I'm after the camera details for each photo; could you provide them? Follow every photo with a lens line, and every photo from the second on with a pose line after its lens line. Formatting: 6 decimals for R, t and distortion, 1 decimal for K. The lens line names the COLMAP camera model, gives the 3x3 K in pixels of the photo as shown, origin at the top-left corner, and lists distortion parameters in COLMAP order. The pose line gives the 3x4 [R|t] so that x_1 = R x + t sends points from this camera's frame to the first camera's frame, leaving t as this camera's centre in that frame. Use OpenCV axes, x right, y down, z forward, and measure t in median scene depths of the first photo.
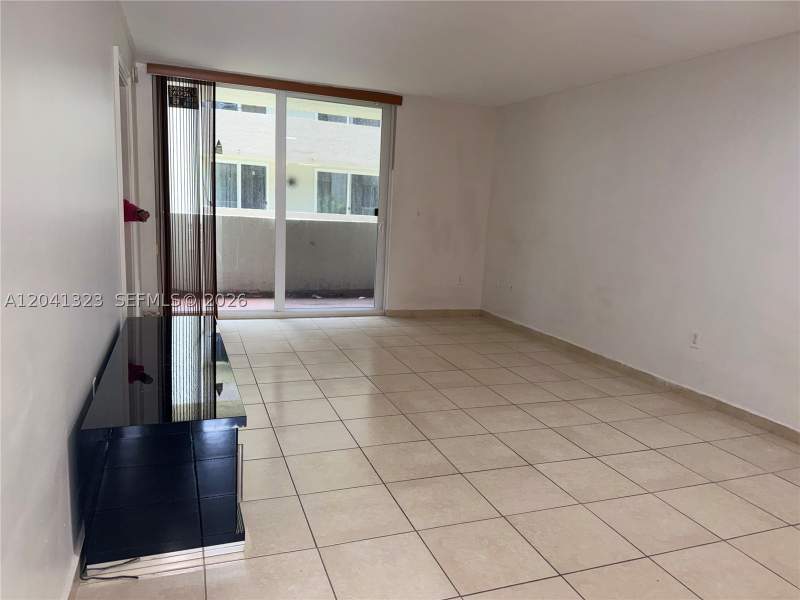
lens RADIAL K [[566.5, 0, 403.3], [0, 566.5, 303.9], [0, 0, 1]] dist [0.007981, -0.042394]
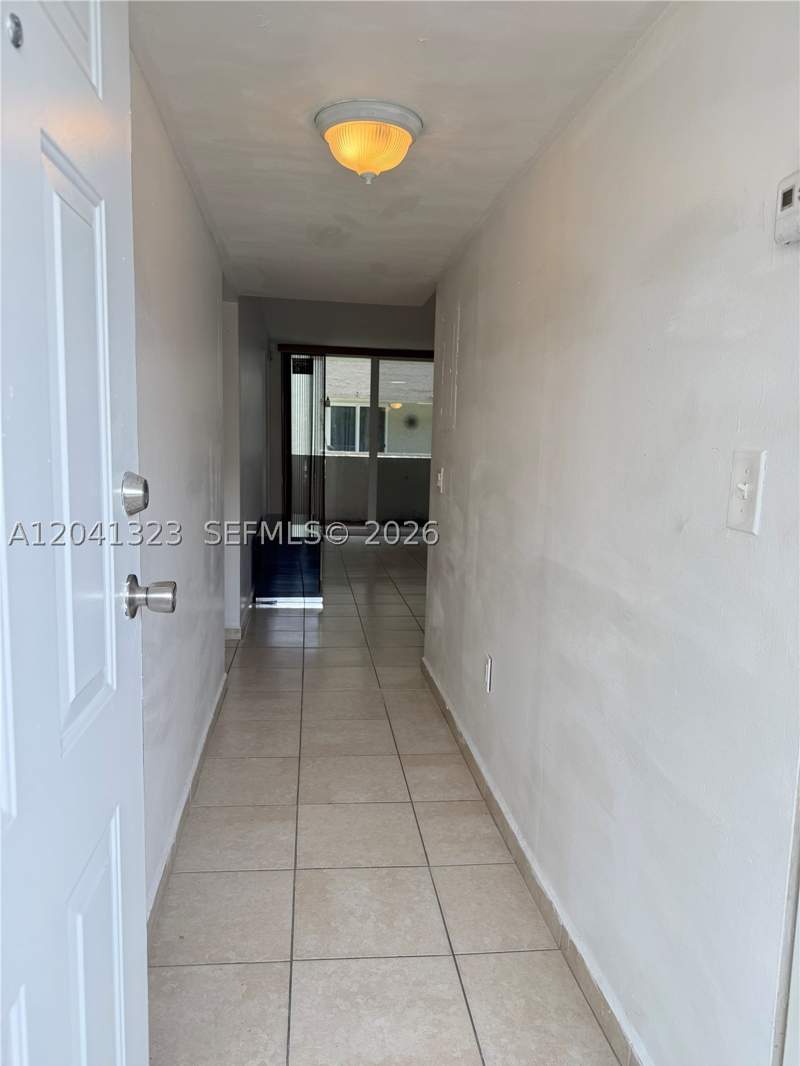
lens RADIAL K [[754.9, 0, 396.0], [0, 754.9, 531.8], [0, 0, 1]] dist [0.007981, -0.042394]
pose [[0.970577, 0.000344, -0.240790, 0.247411], [-0.015246, 0.998080, -0.060028, 0.123769], [0.240307, 0.061932, 0.968719, -0.631285]]
